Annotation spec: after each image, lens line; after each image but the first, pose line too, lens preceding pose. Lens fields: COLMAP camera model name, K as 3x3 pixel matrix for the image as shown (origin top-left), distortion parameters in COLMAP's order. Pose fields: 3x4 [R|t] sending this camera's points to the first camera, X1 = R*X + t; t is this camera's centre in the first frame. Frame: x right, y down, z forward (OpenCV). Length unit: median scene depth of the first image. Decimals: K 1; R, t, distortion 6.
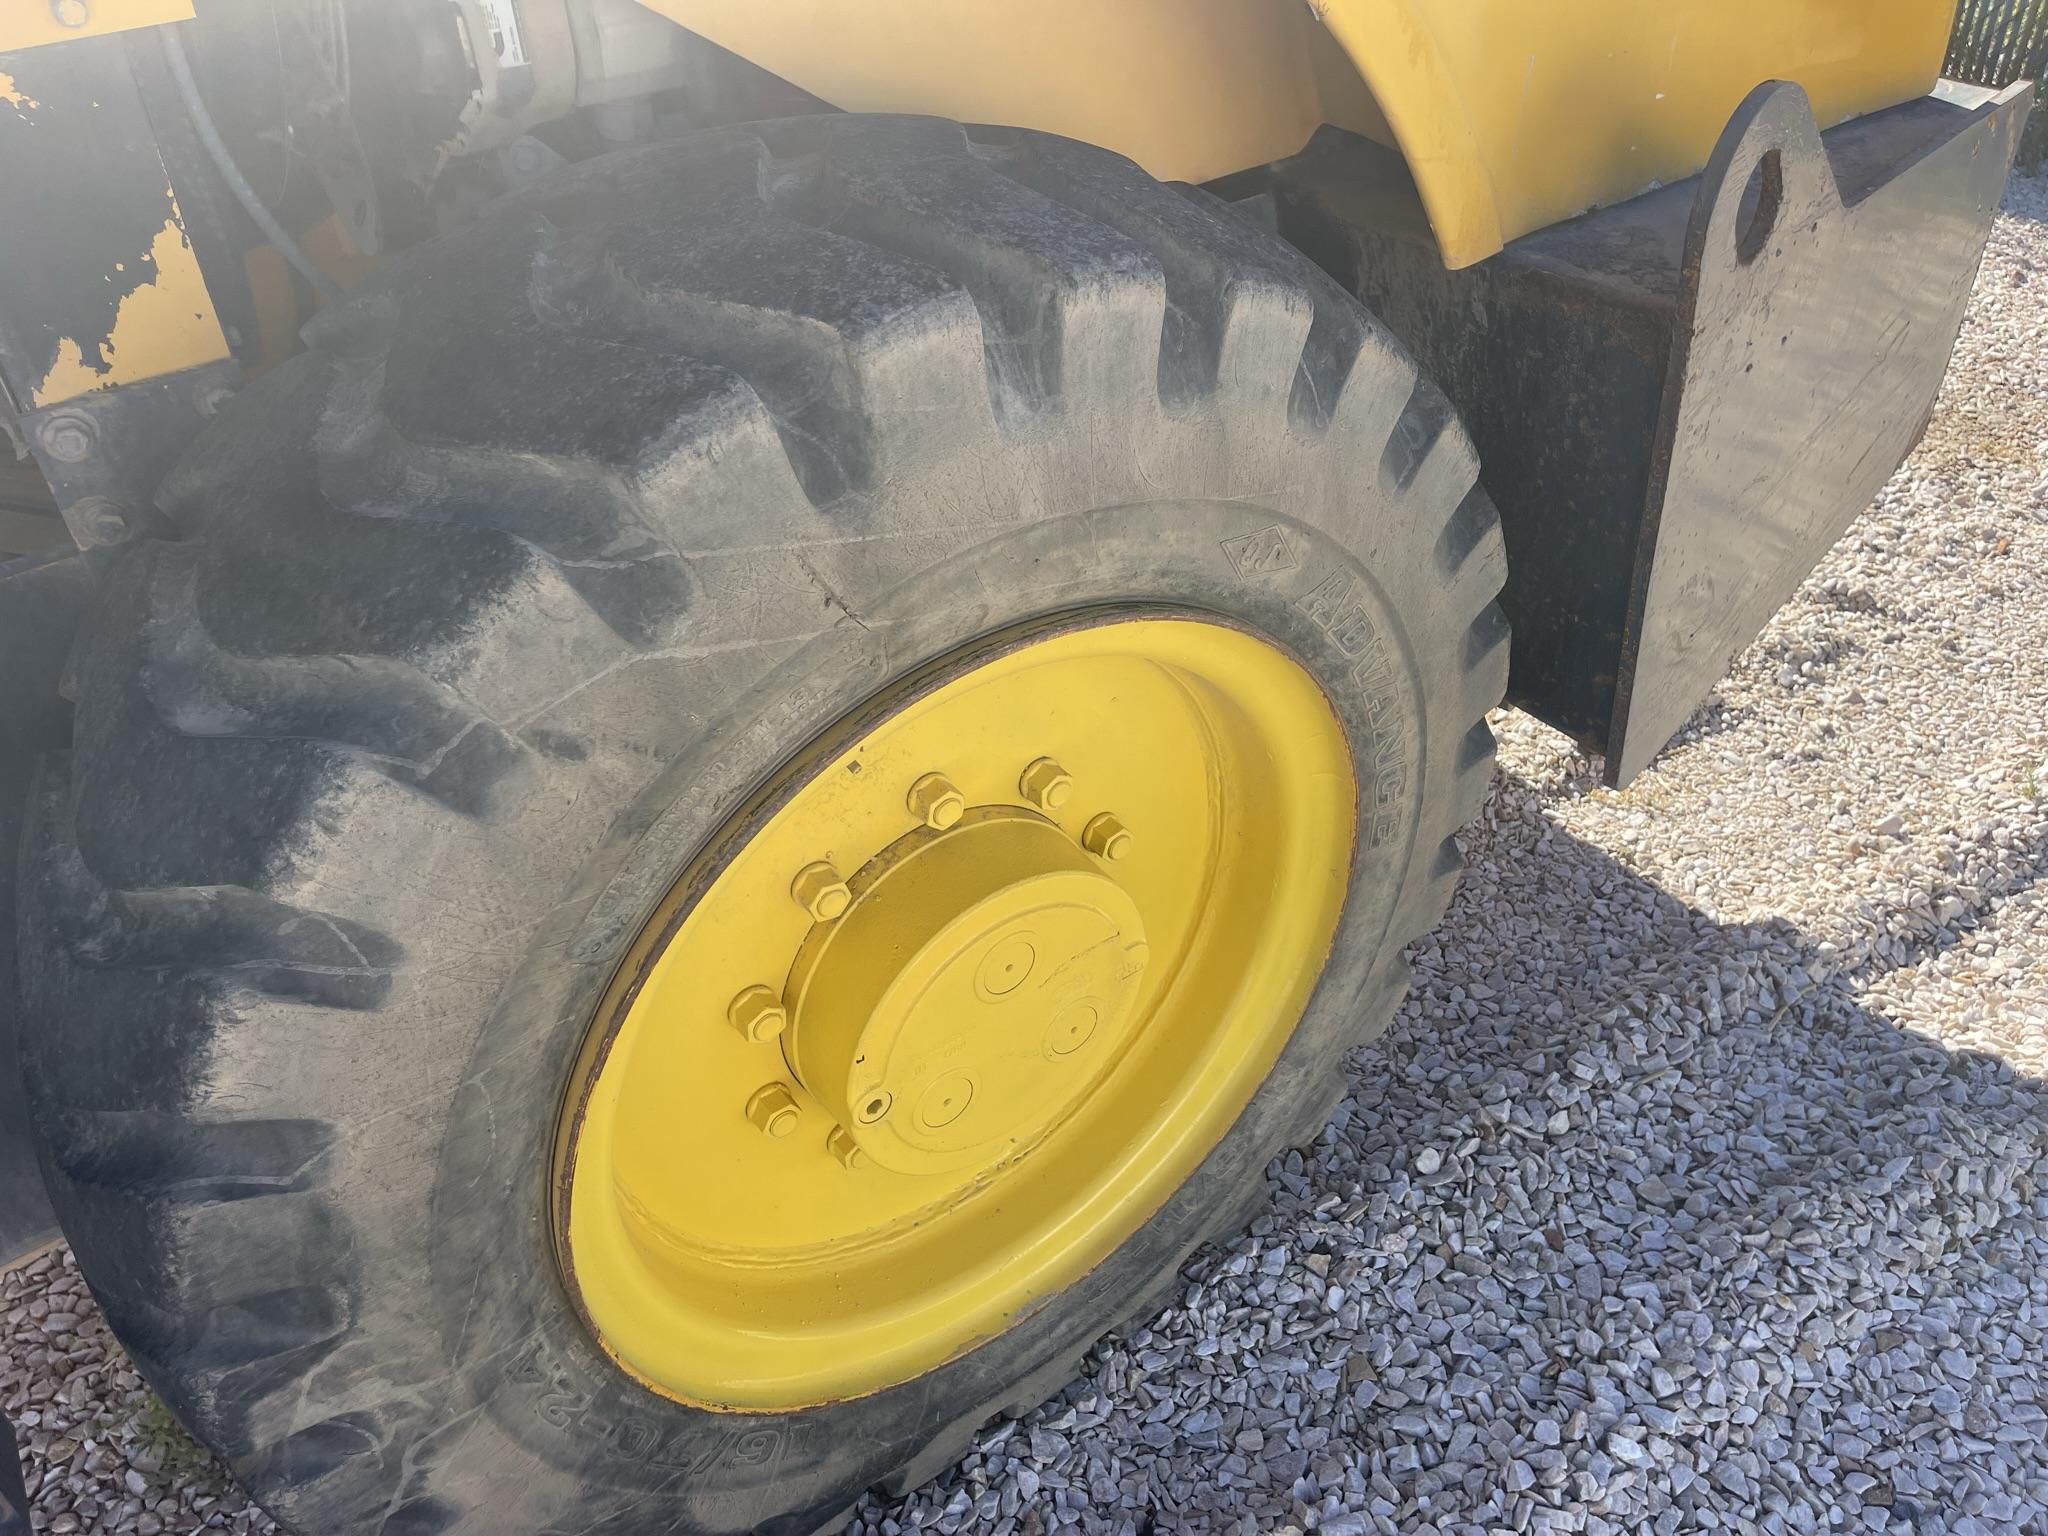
lens RADIAL K [[1598.6, 0, 1016.3], [0, 1598.6, 798.3], [0, 0, 1]] dist [0.123917, -0.166640]
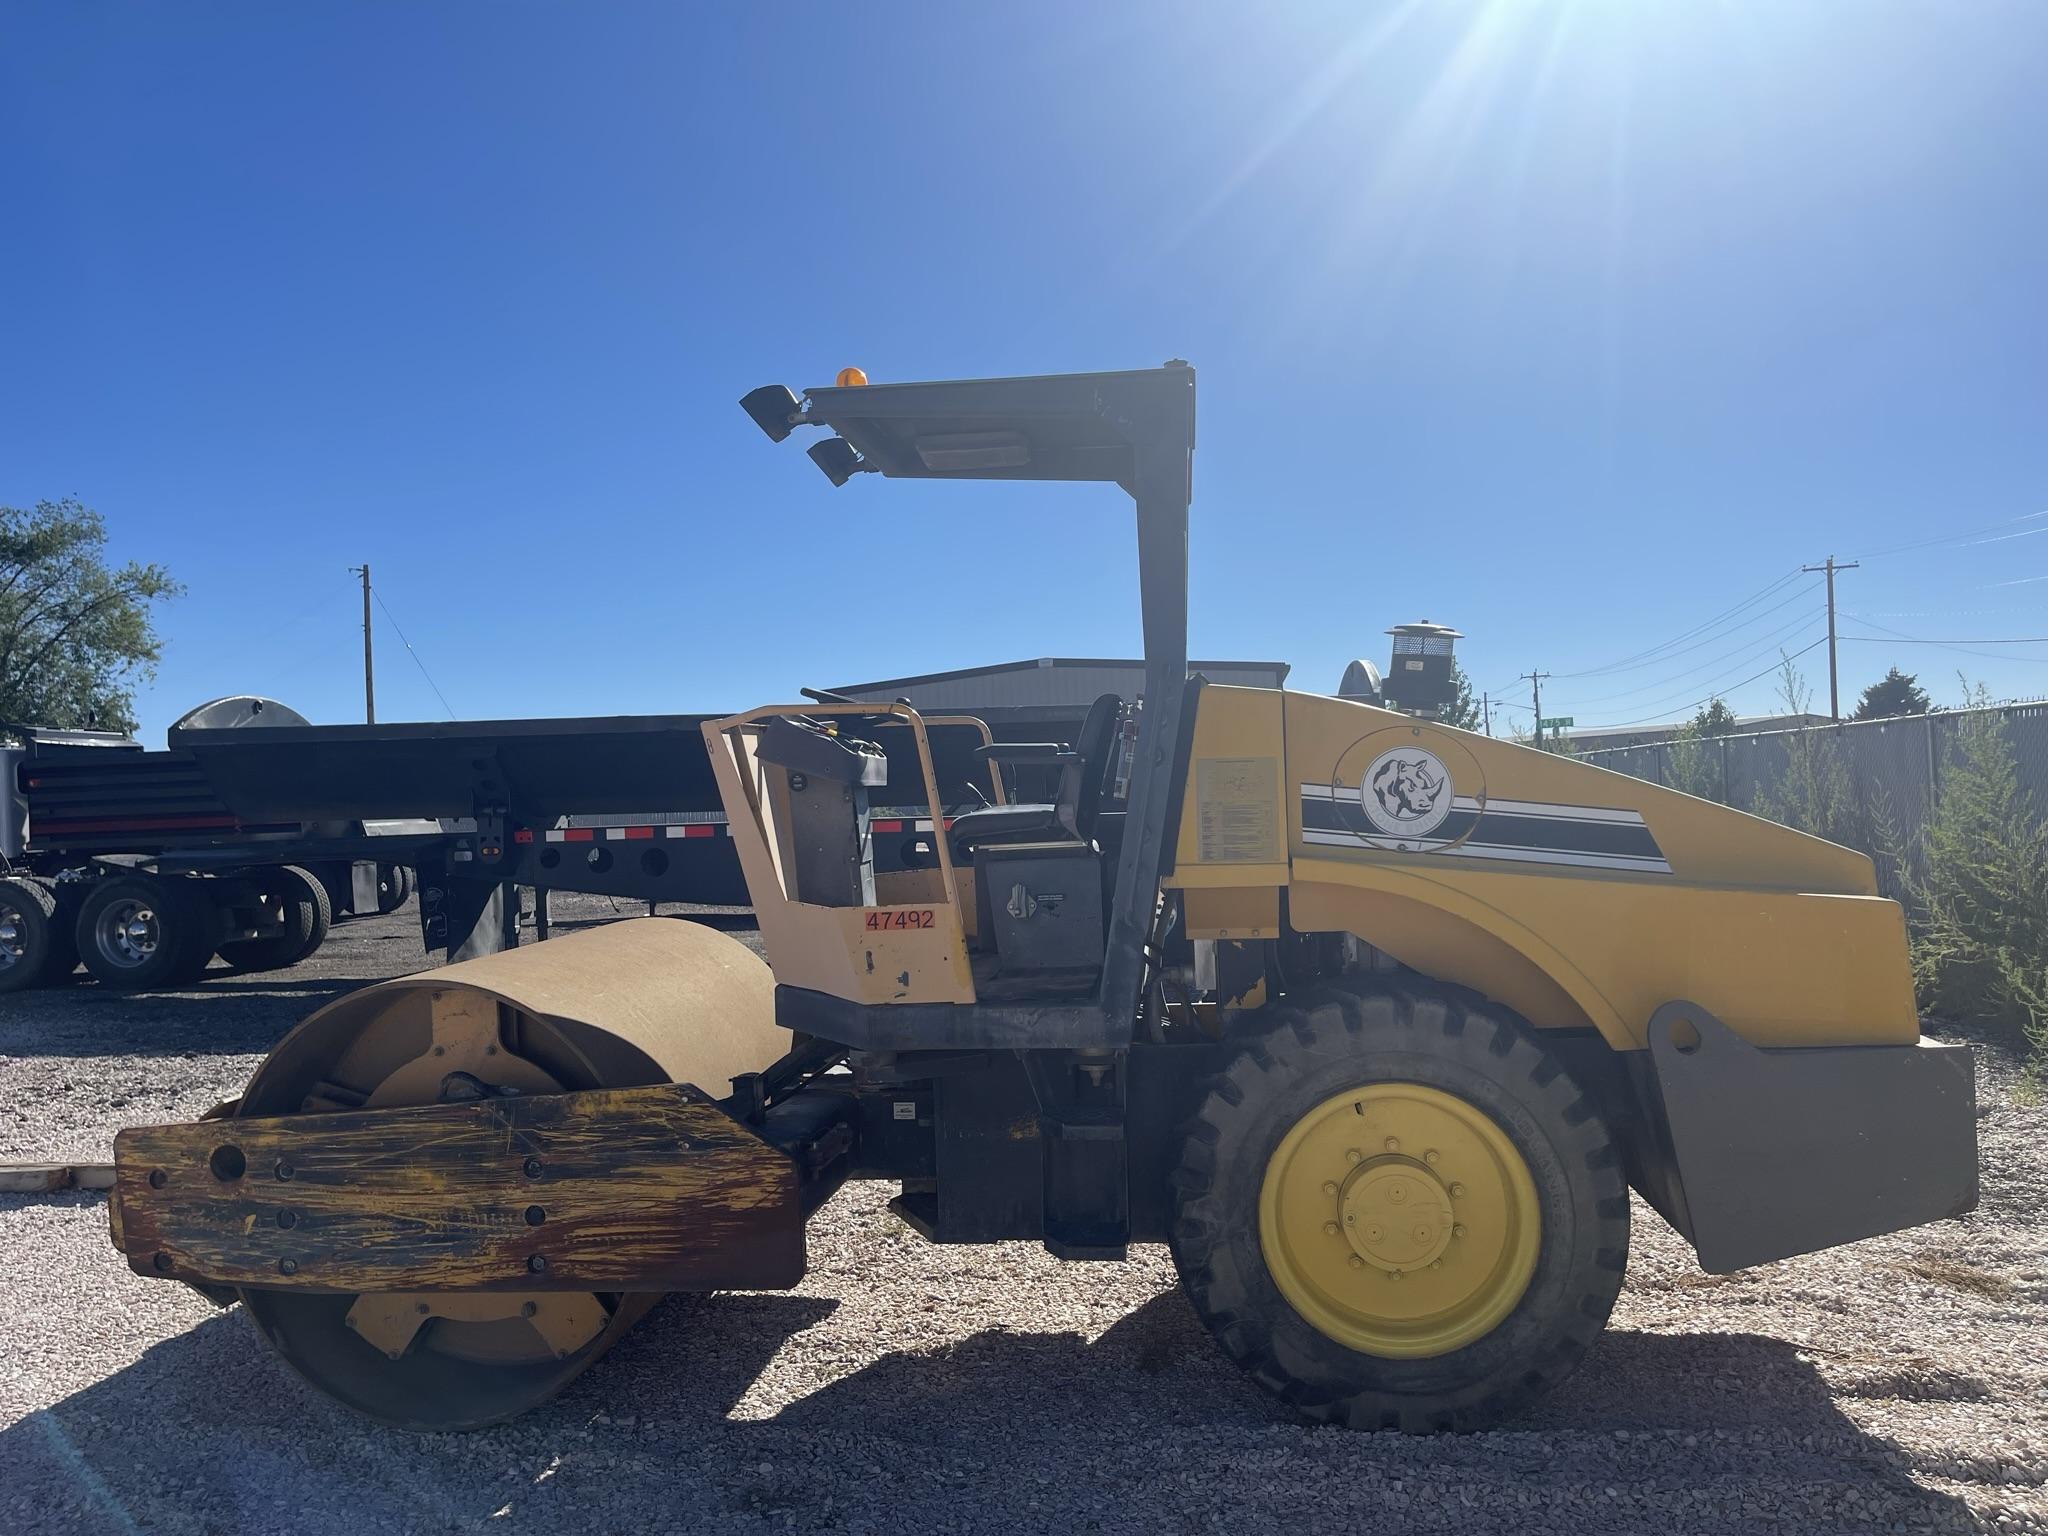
lens RADIAL K [[1598.6, 0, 1016.3], [0, 1598.6, 798.3], [0, 0, 1]] dist [0.123917, -0.166640]
pose [[0.745078, 0.029740, -0.666313, 2.144721], [-0.408877, 0.809640, -0.421073, 1.558798], [0.526951, 0.586173, 0.615405, -2.671242]]
